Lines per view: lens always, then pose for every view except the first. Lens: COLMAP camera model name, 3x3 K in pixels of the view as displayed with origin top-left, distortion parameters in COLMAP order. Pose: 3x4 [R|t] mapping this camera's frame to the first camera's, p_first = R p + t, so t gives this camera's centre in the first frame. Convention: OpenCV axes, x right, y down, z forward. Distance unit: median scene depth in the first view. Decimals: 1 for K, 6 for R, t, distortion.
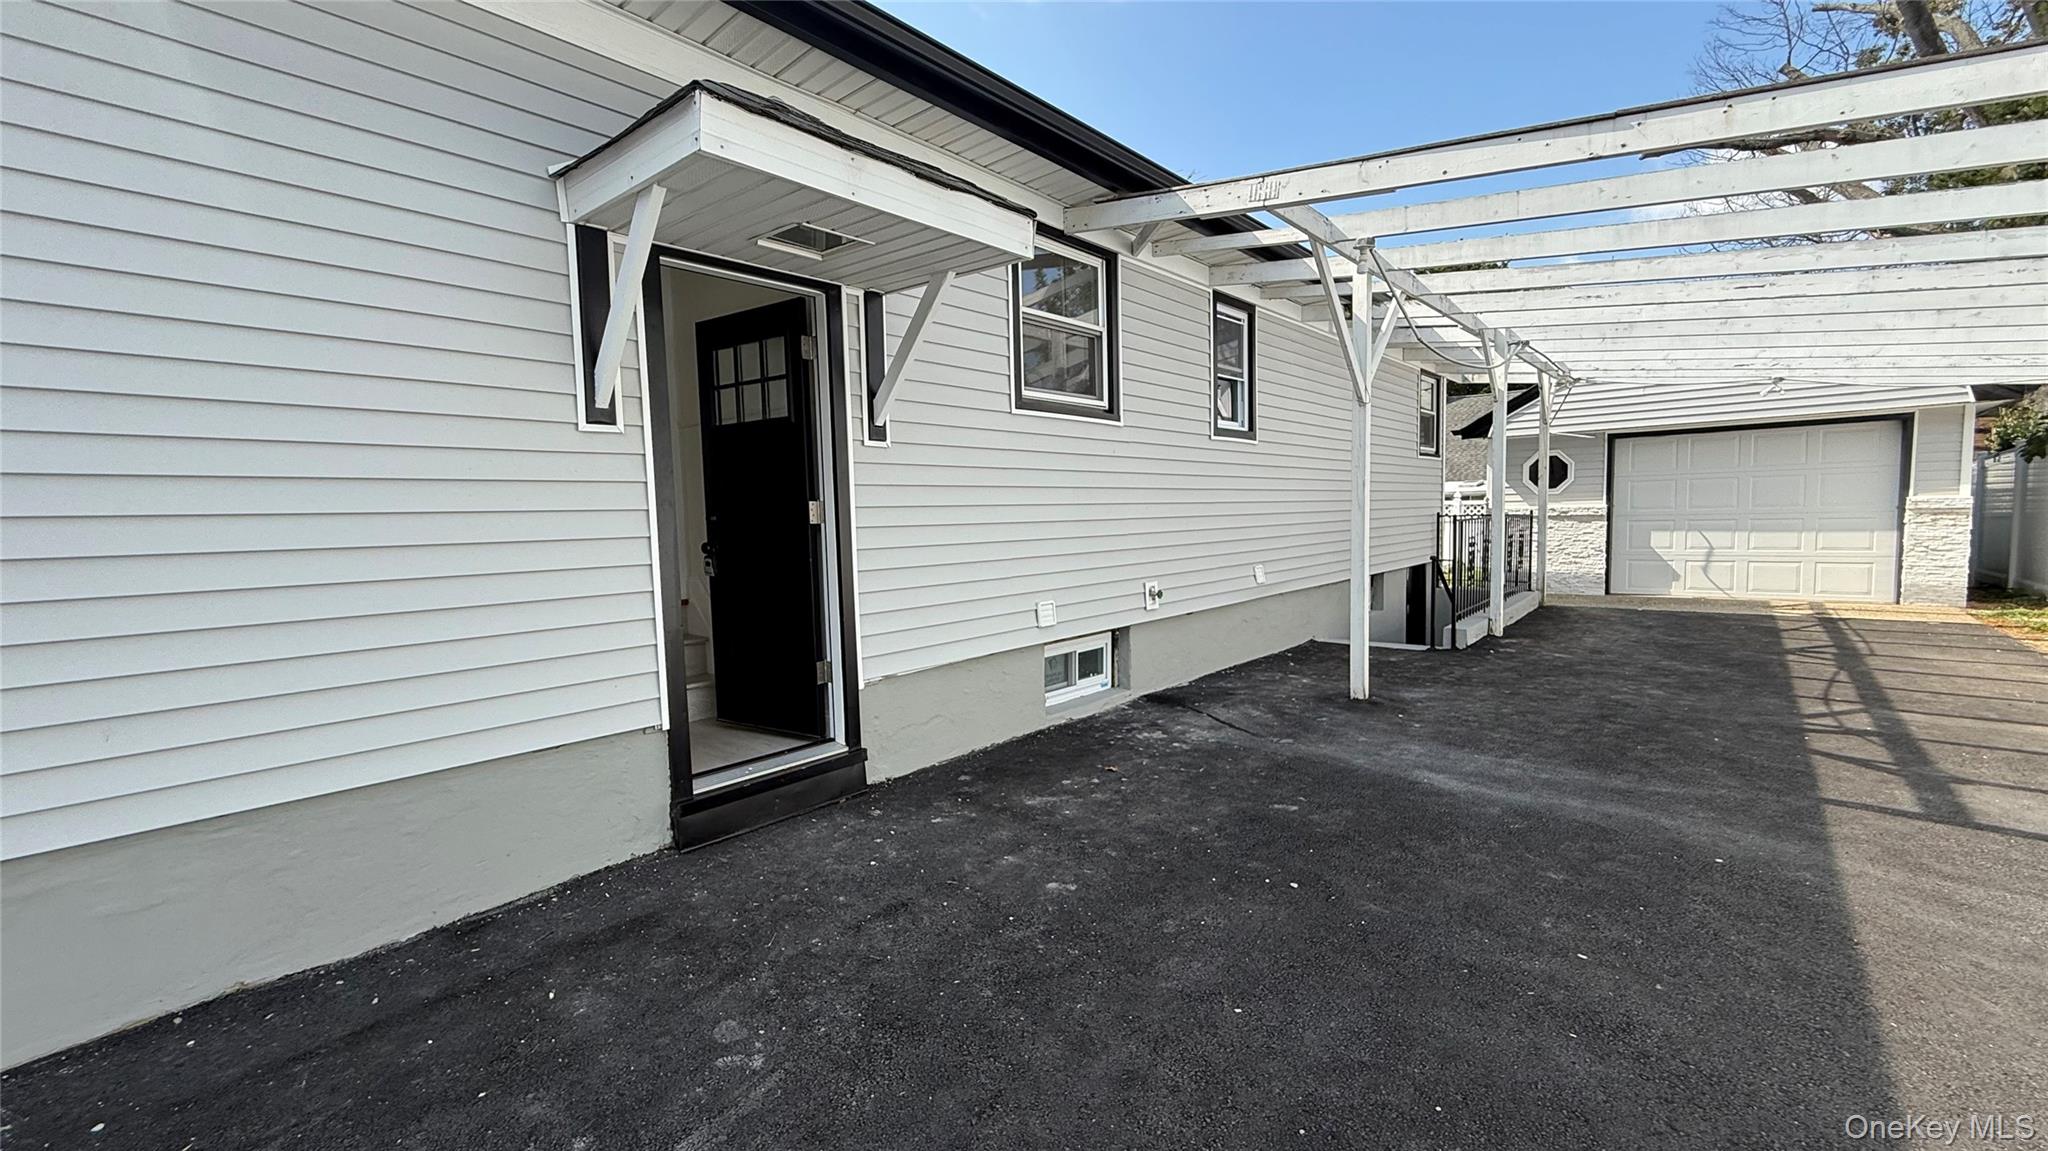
lens RADIAL K [[816.2, 0, 1018.5], [0, 816.2, 572.1], [0, 0, 1]] dist [-0.001795, 0.000612]
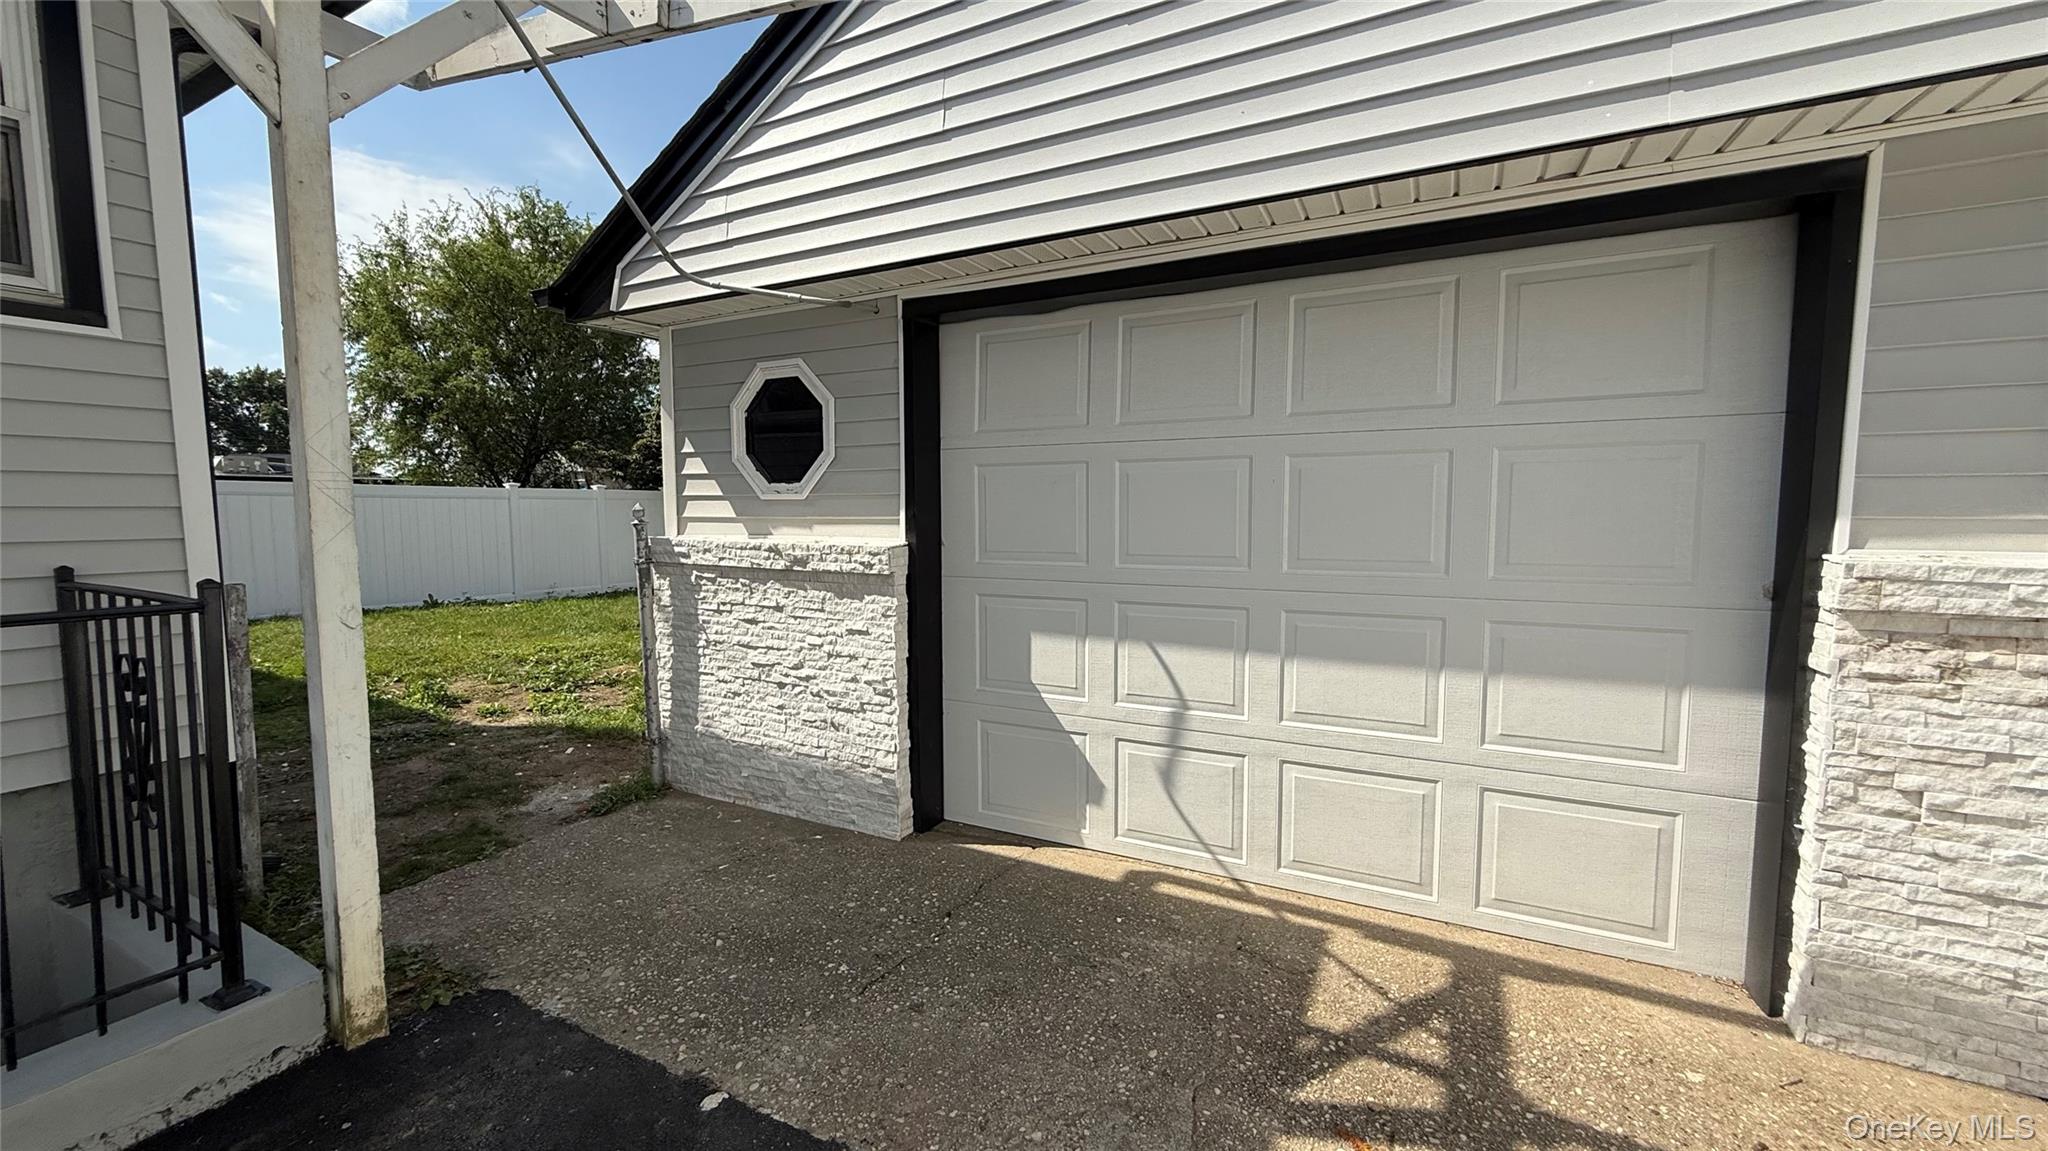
lens RADIAL K [[816.2, 0, 1023.8], [0, 816.2, 575.4], [0, 0, 1]] dist [-0.001795, 0.000612]
pose [[0.967888, 0.009551, 0.251200, 0.770189], [-0.009594, 0.999953, -0.001052, -0.078321], [-0.251199, -0.001391, 0.967935, 0.784981]]
